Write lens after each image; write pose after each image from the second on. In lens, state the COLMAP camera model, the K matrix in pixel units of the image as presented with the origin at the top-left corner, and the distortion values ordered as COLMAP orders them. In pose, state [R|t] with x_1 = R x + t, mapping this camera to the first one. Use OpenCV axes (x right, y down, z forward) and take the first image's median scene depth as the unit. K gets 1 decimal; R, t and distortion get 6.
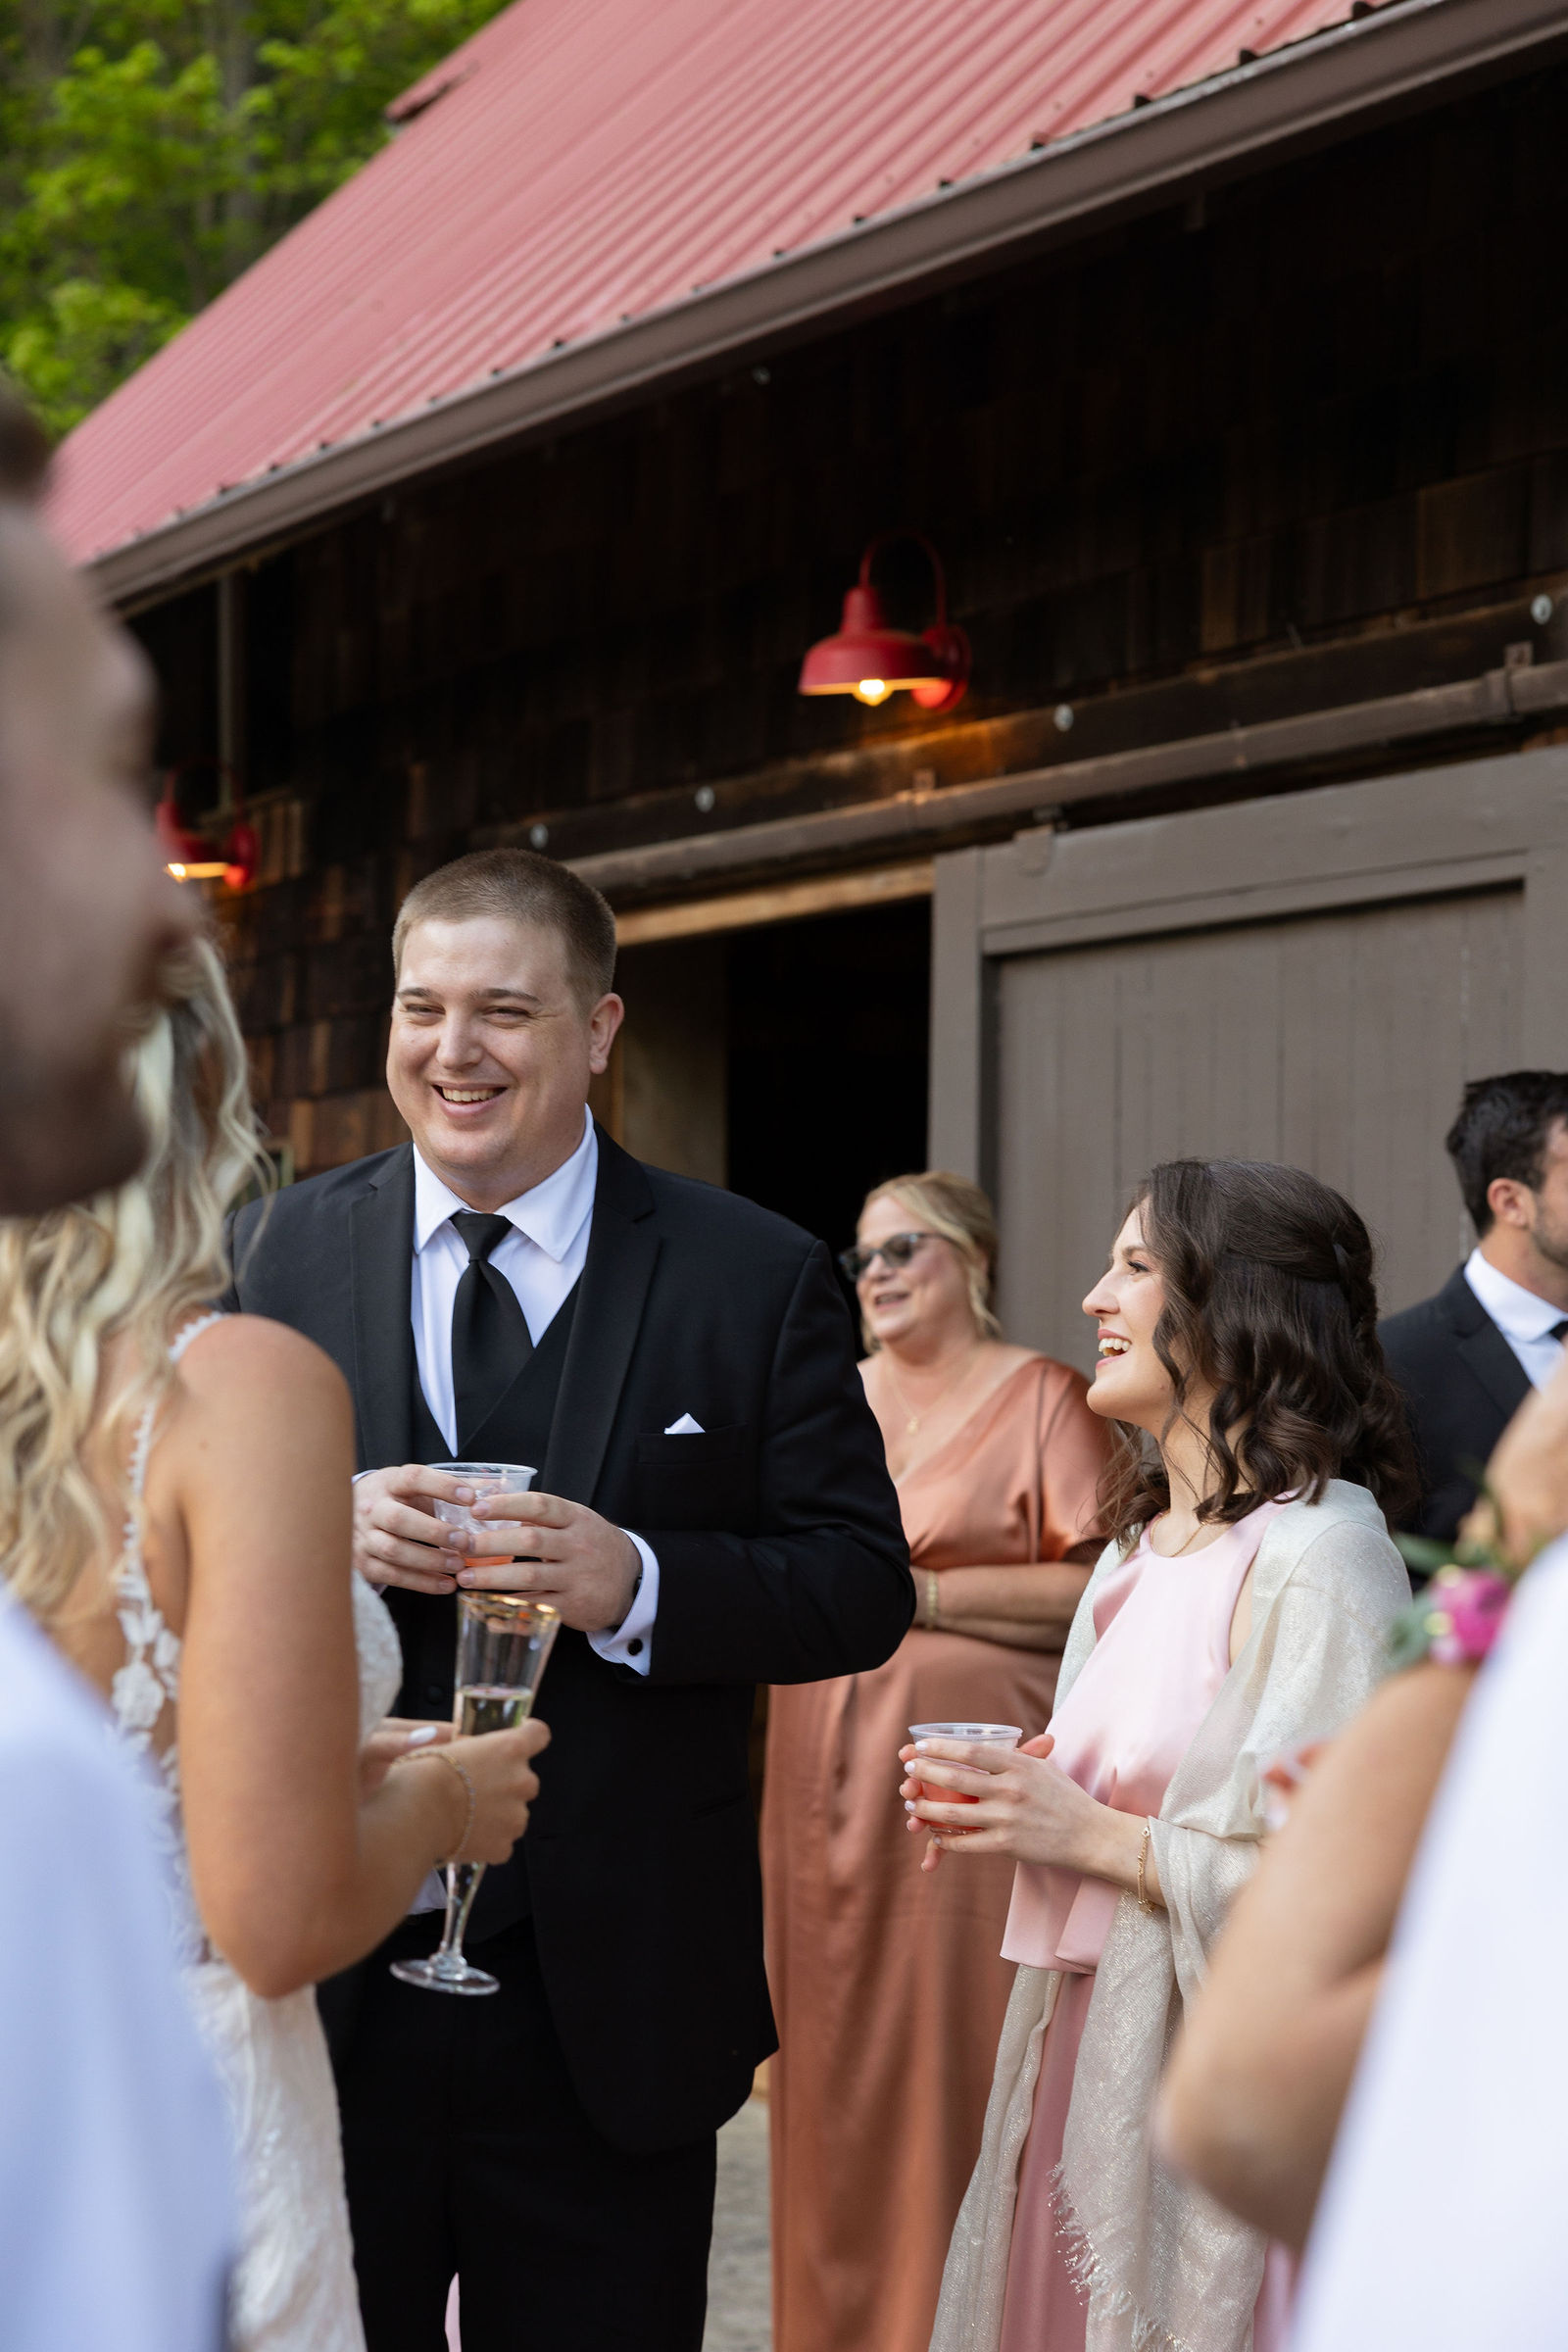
lens RADIAL K [[3970.1, 0, 770.0], [0, 3970.1, 1170.2], [0, 0, 1]] dist [0.050360, 0.038399]
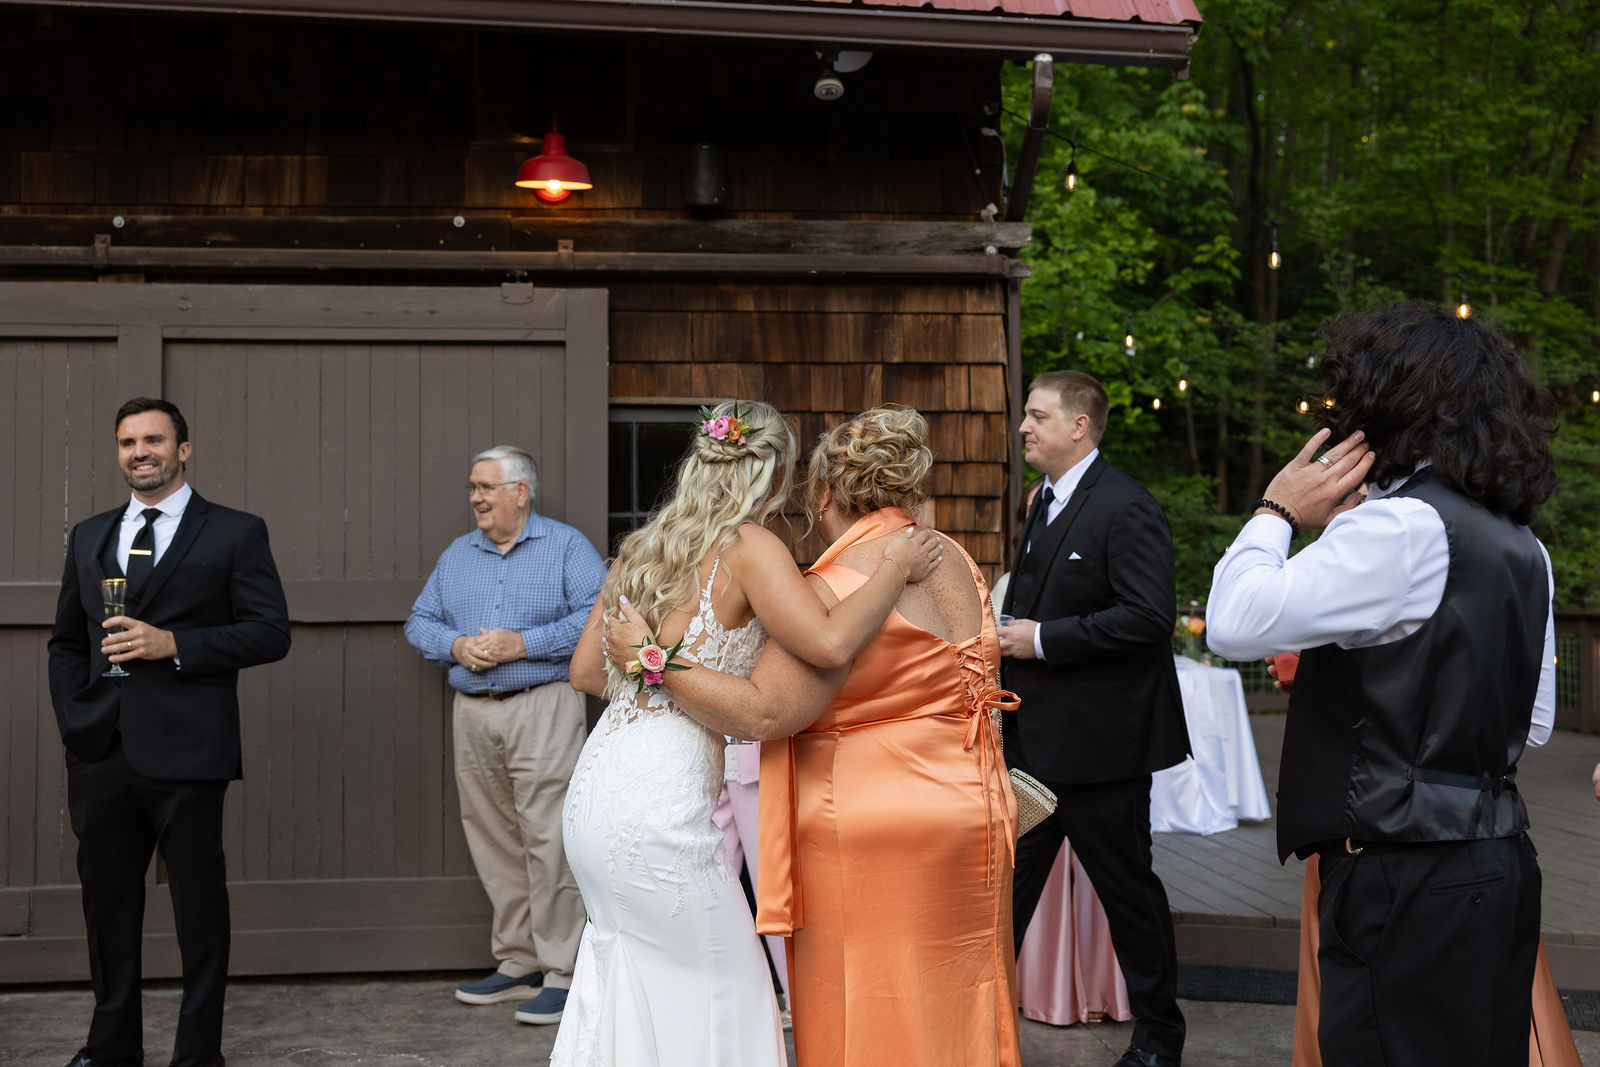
lens RADIAL K [[1834.6, 0, 801.9], [0, 1834.6, 522.6], [0, 0, 1]] dist [-0.004024, 0.047759]
pose [[0.436365, 0.026314, 0.899385, -0.582025], [-0.030987, 0.999419, -0.014206, 0.037014], [-0.899236, -0.021670, 0.436926, 0.165013]]
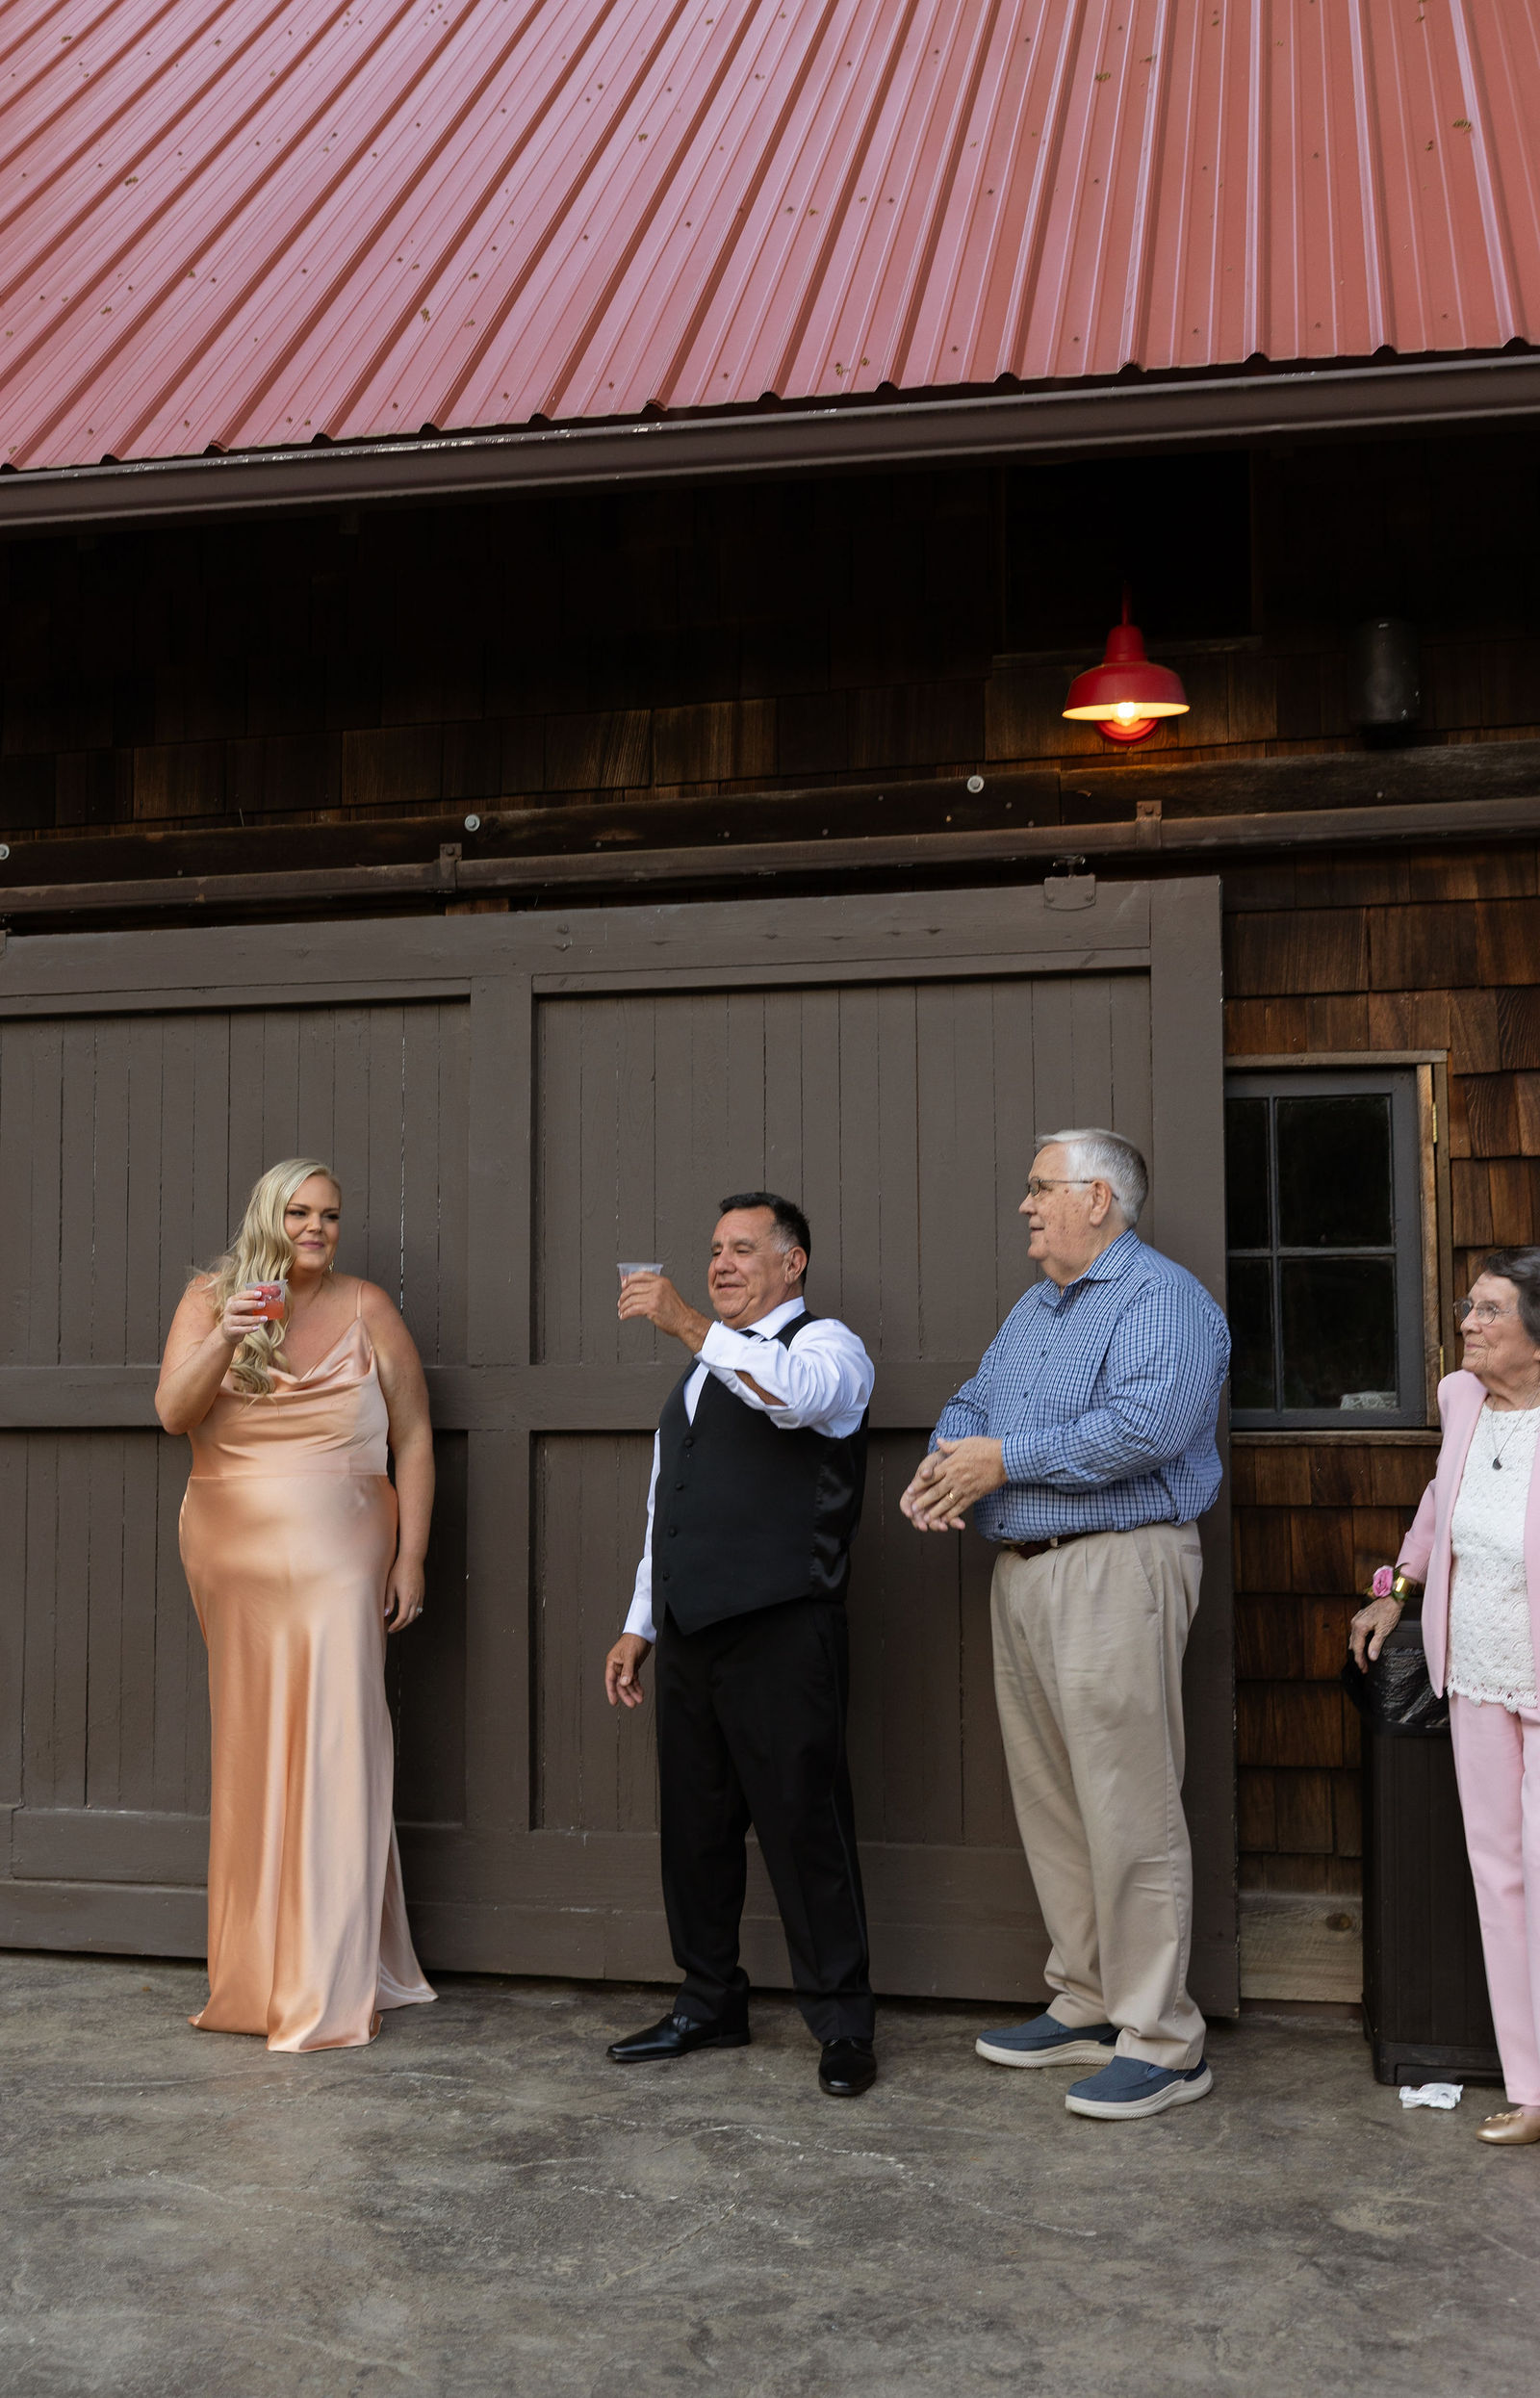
lens RADIAL K [[2607.5, 0, 649.1], [0, 2607.5, 1207.0], [0, 0, 1]] dist [0.004654, -0.013361]
pose [[0.725496, 0.035673, 0.687301, -0.440697], [-0.022242, 0.999349, -0.028391, 0.035162], [-0.687867, 0.005310, 0.725817, 0.212709]]
